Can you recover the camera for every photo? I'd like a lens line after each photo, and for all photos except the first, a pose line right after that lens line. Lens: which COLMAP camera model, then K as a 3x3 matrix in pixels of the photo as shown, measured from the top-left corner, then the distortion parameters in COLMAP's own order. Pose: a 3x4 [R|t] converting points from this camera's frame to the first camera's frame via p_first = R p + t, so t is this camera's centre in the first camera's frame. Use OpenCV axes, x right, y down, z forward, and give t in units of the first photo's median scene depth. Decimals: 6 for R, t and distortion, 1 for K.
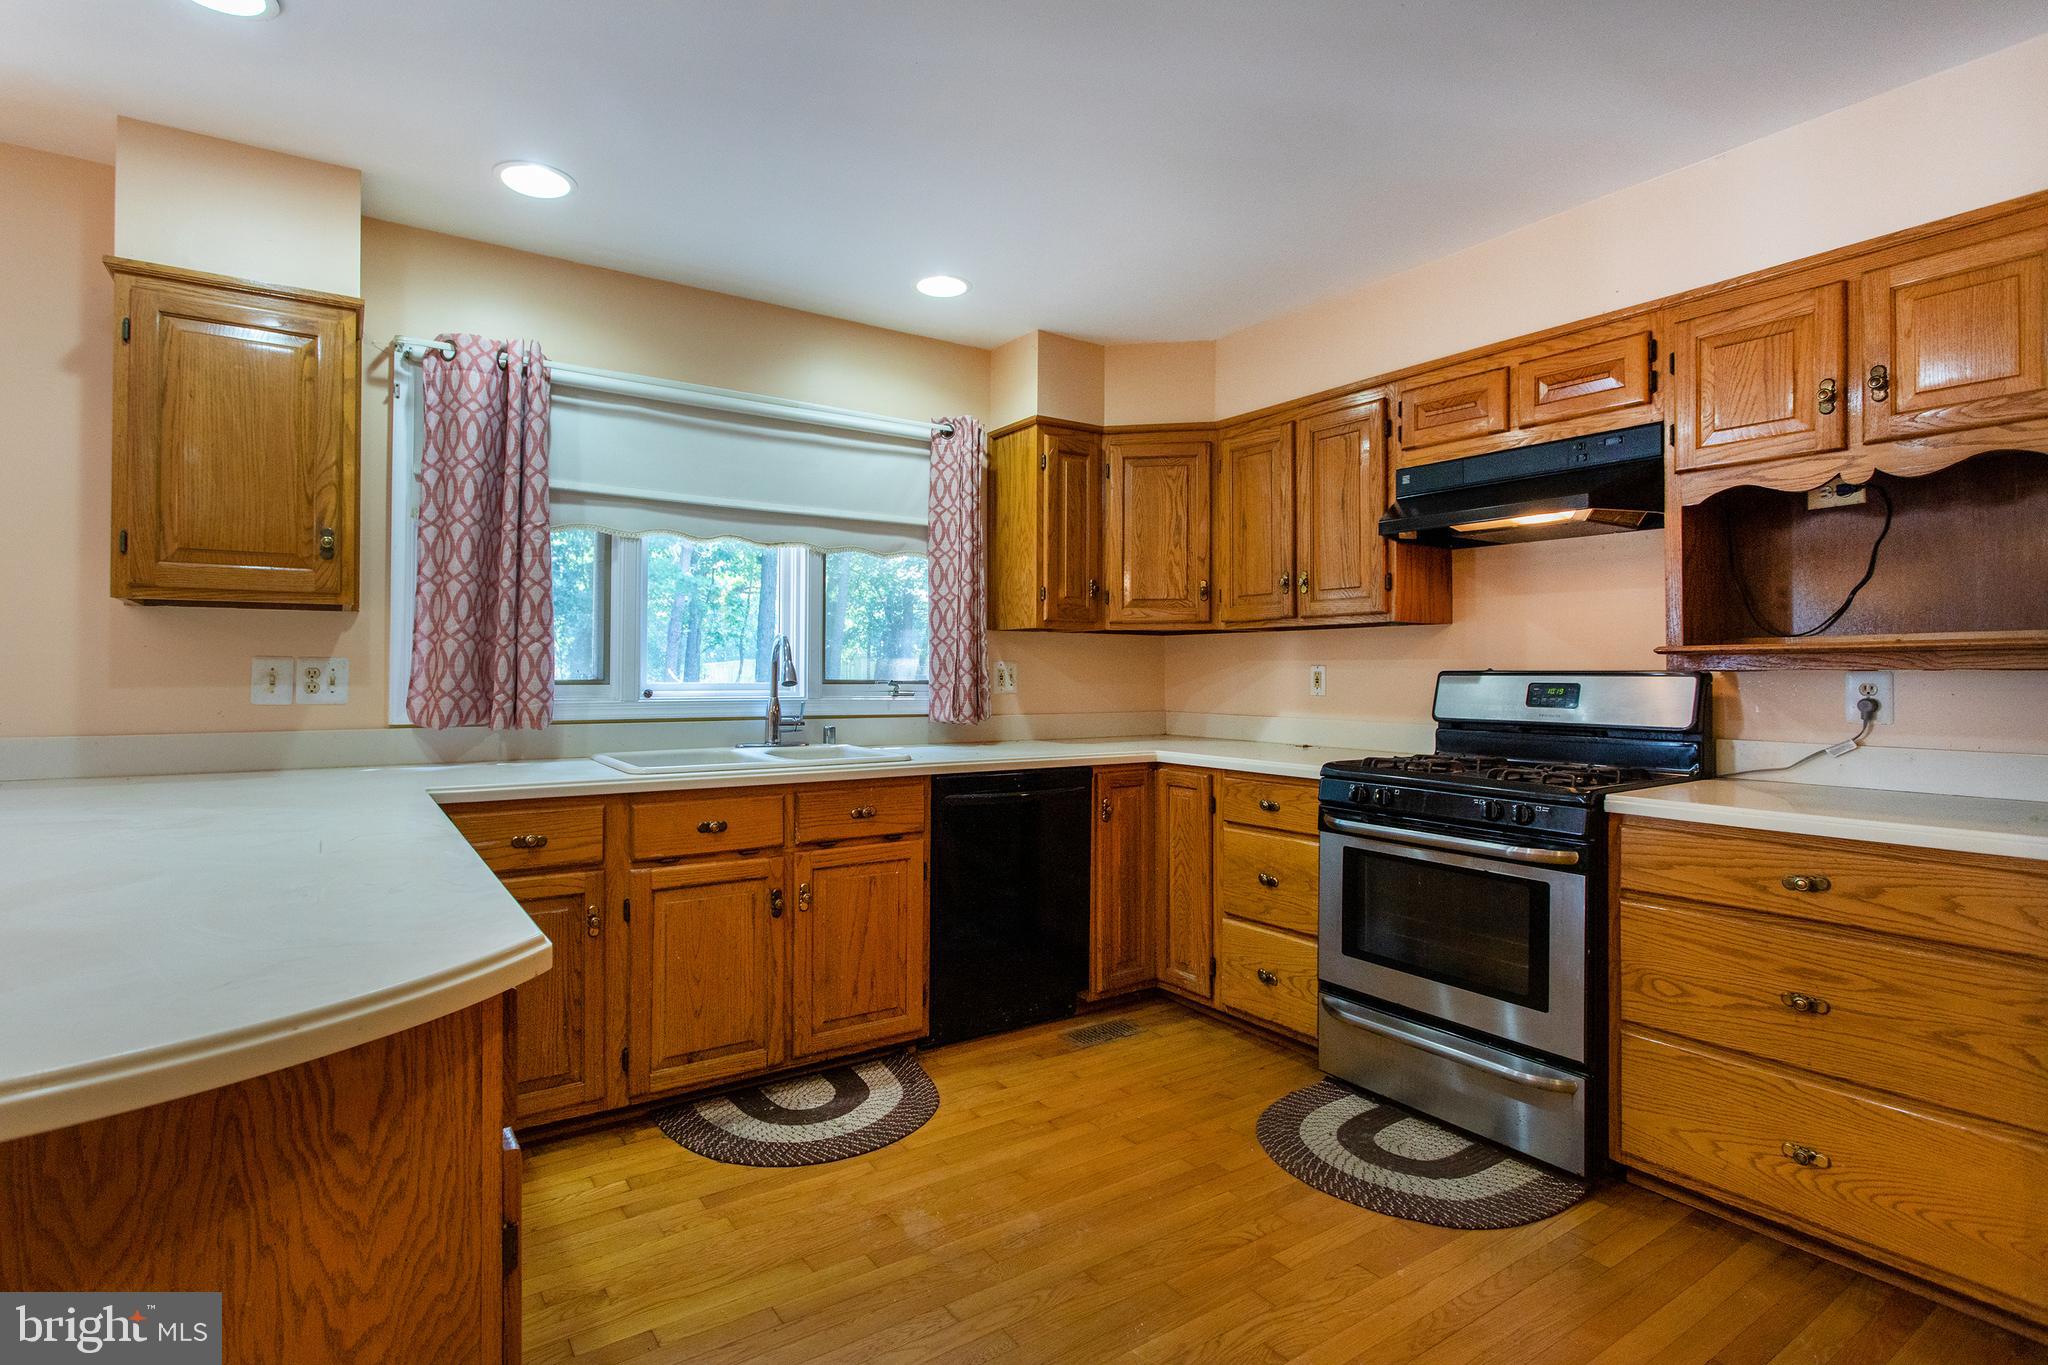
lens RADIAL K [[995.1, 0, 1012.1], [0, 995.1, 653.0], [0, 0, 1]] dist [-0.022879, 0.009749]
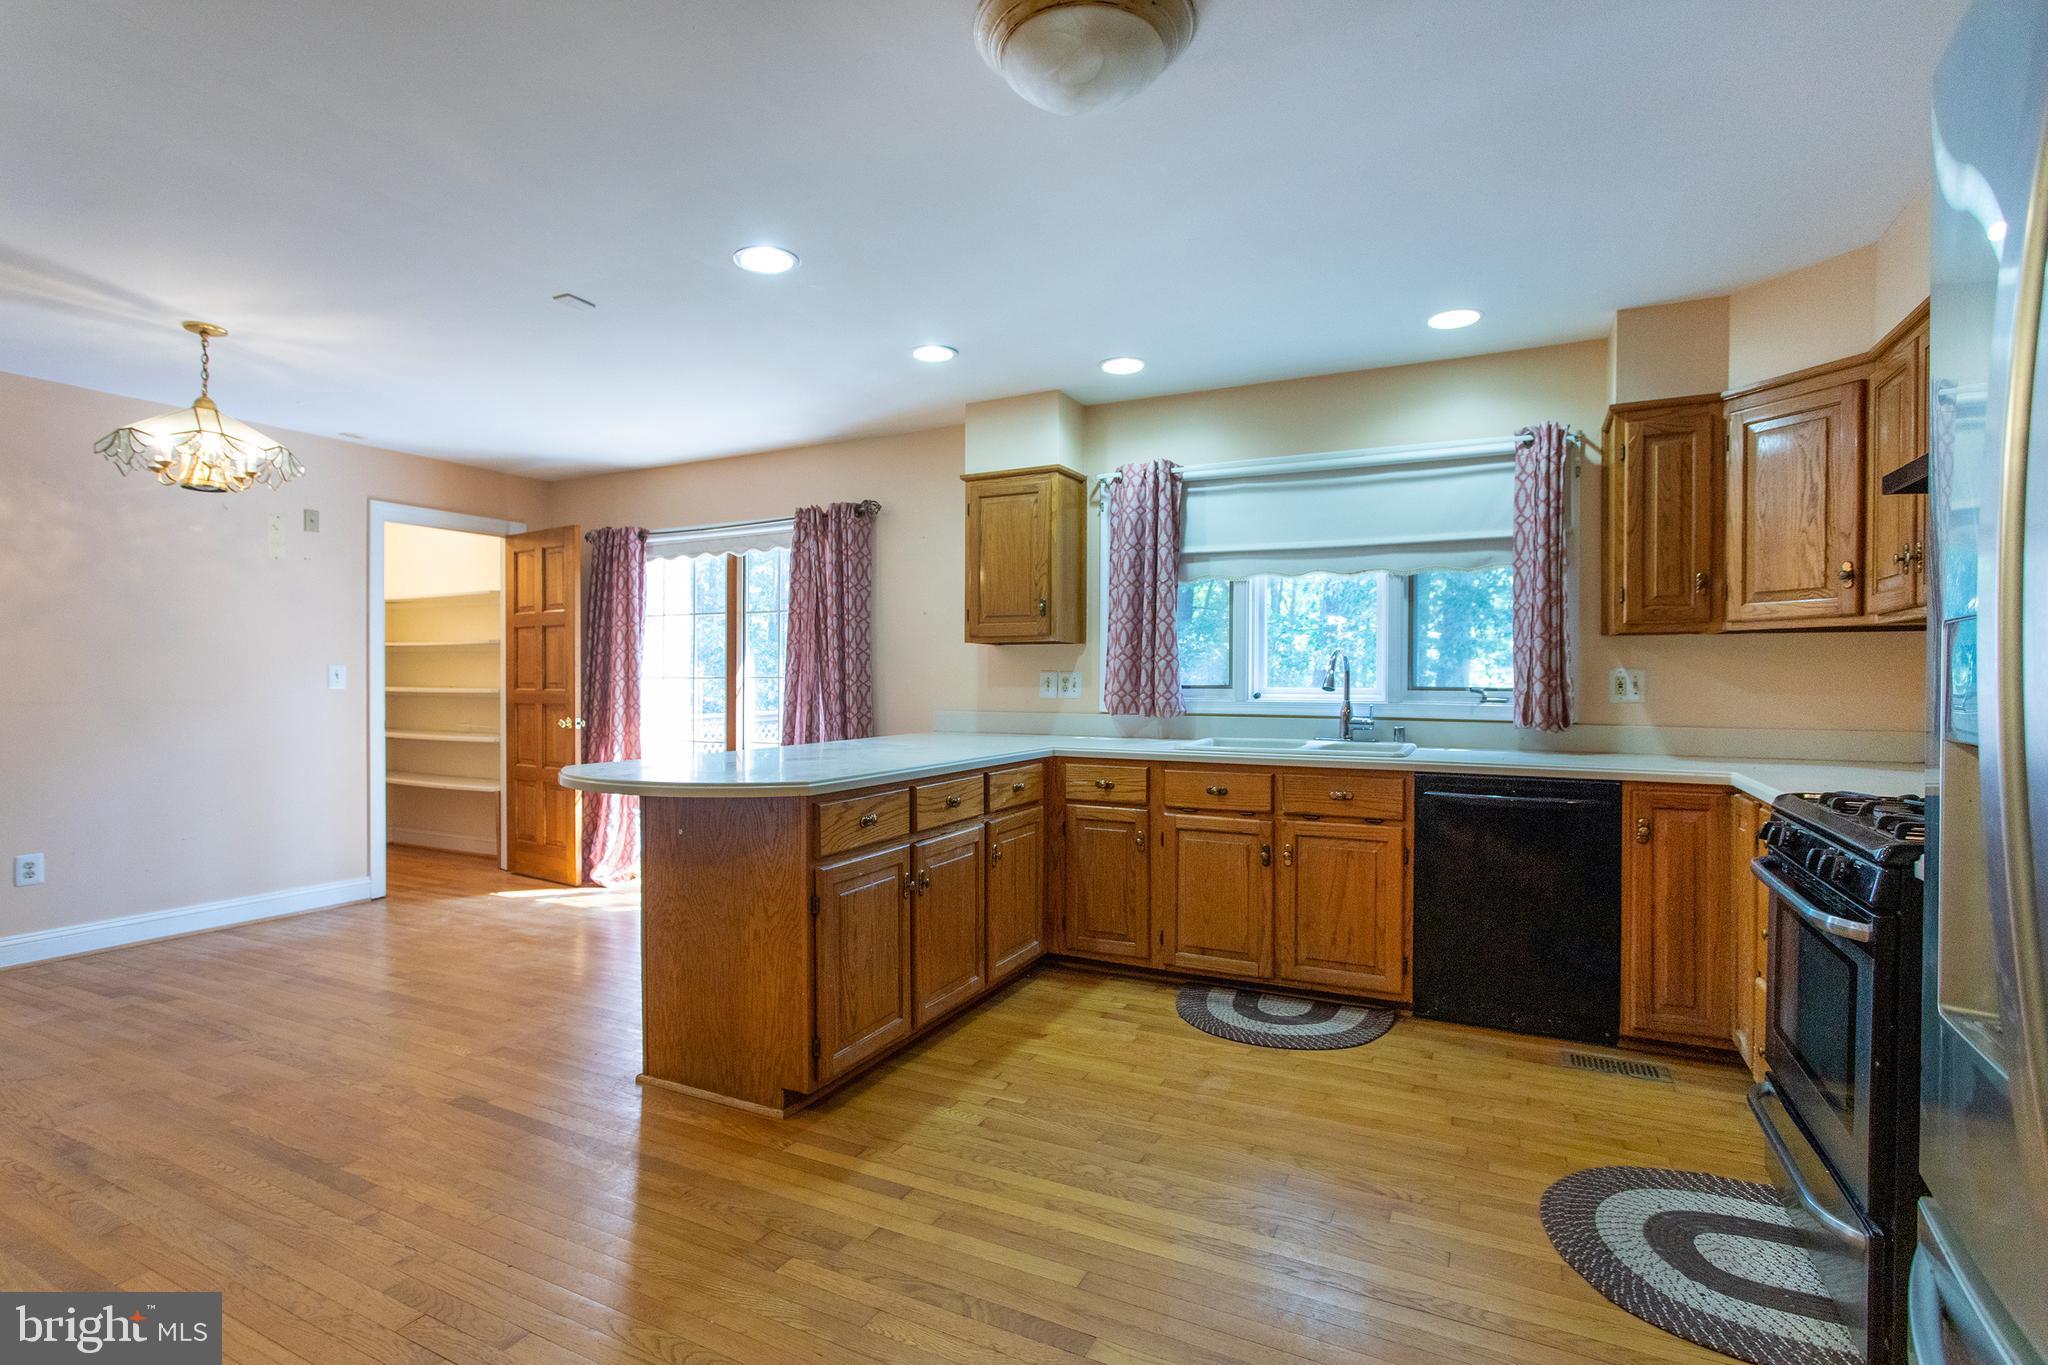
lens RADIAL K [[977.3, 0, 1024.0], [0, 977.3, 682.5], [0, 0, 1]] dist [-0.016368, 0.000457]
pose [[0.492253, 0.002464, -0.870449, 0.694151], [0.016051, 0.999800, 0.011907, 0.002374], [0.870304, -0.019833, 0.492115, 0.084841]]
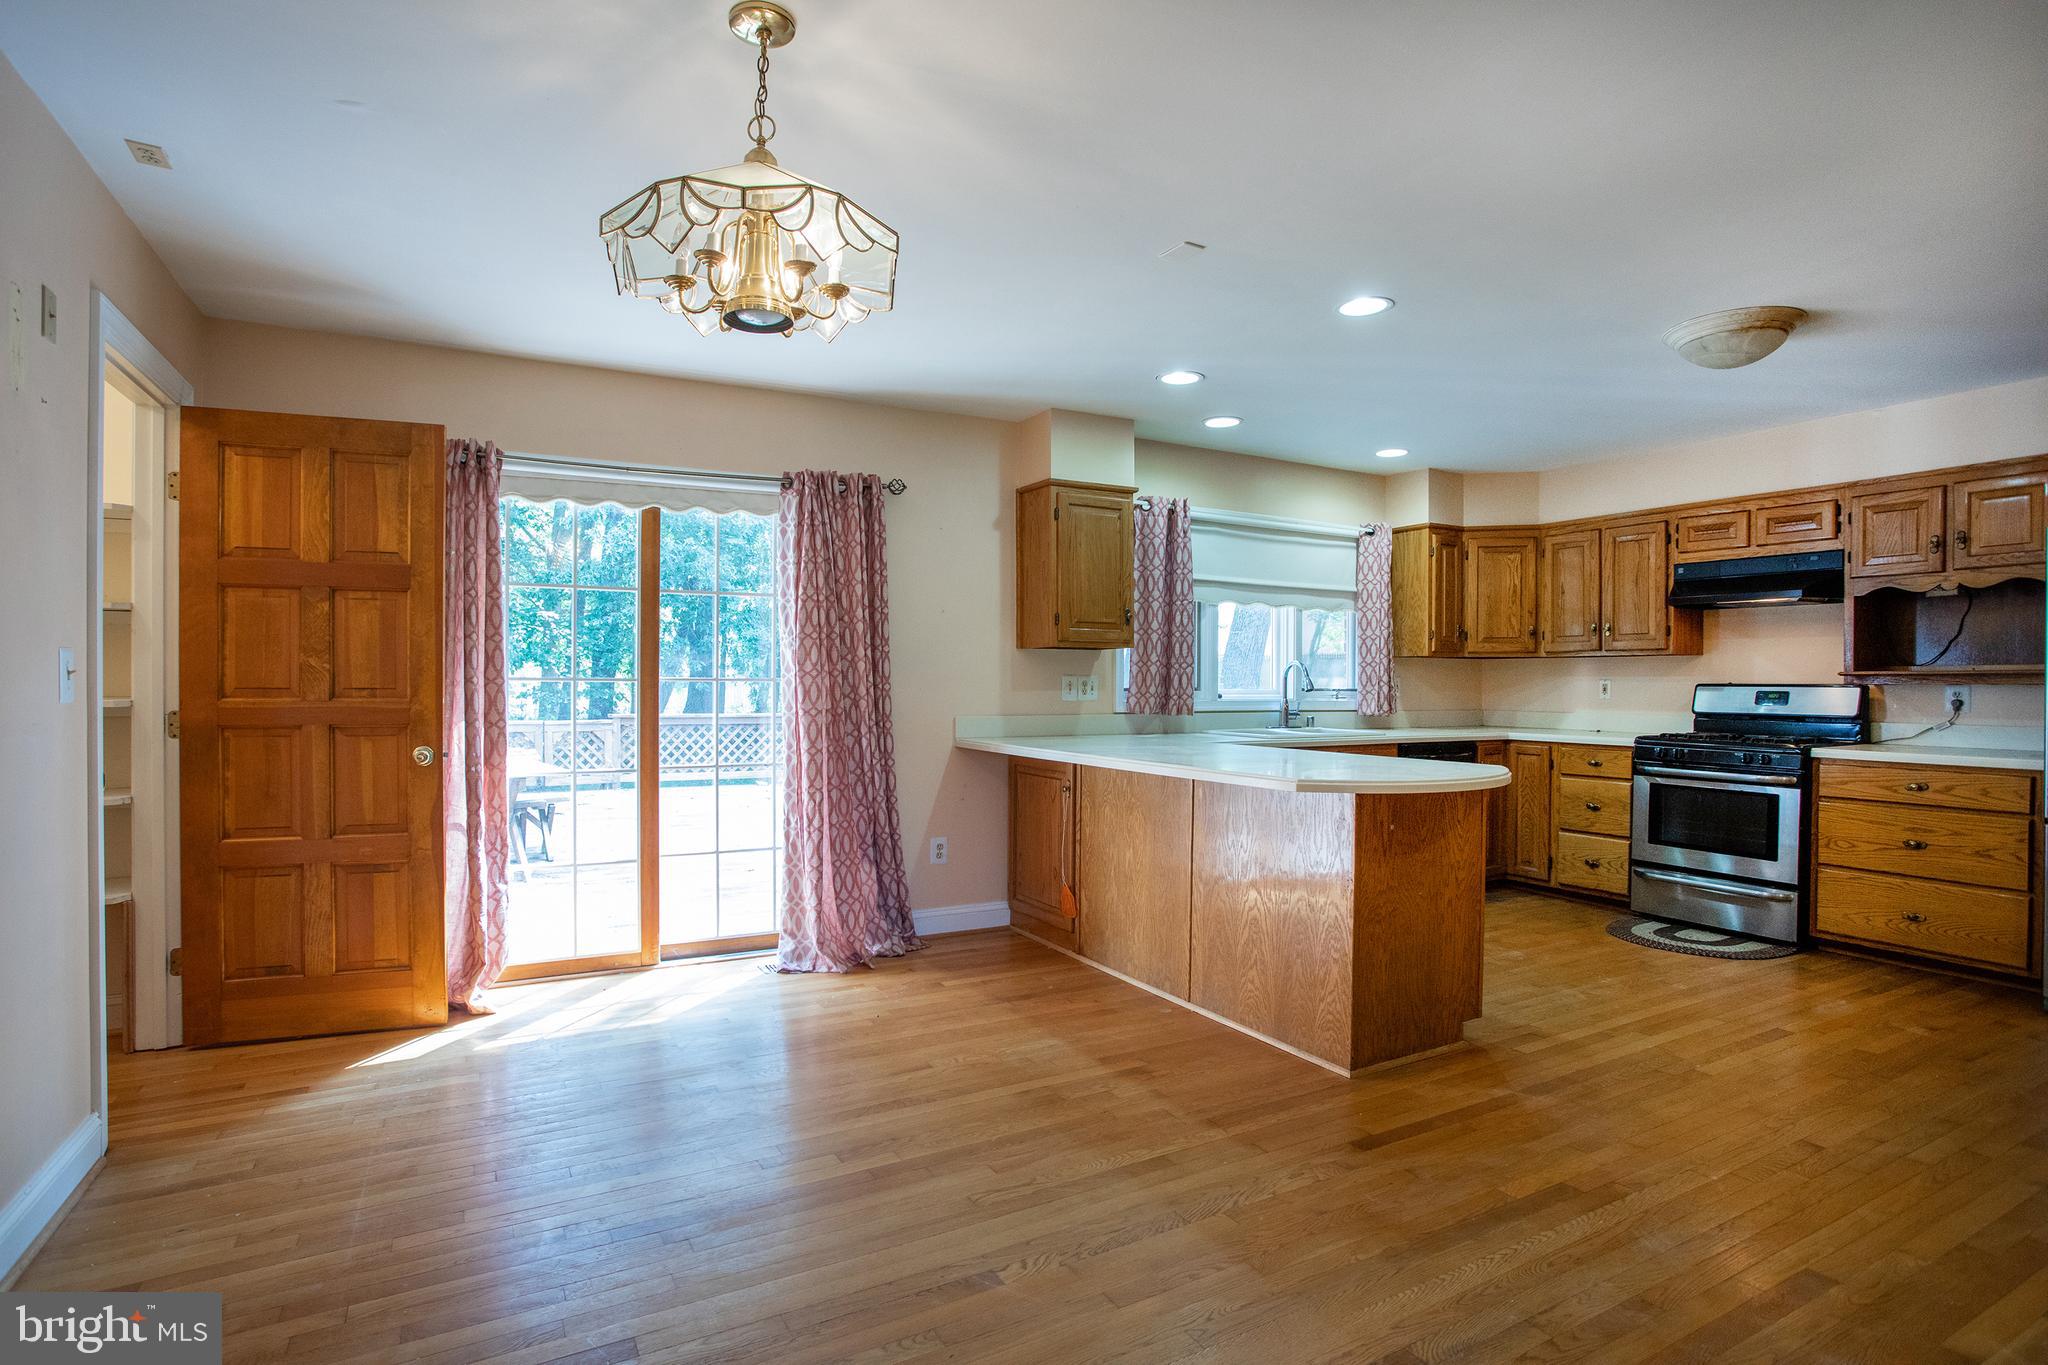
lens RADIAL K [[1000.1, 0, 1024.0], [0, 1000.1, 682.5], [0, 0, 1]] dist [-0.064382, 0.026832]
pose [[0.995667, 0.002617, -0.092954, -0.601349], [-0.000727, 0.999792, 0.020364, -0.018383], [0.092988, -0.020208, 0.995462, -0.817383]]
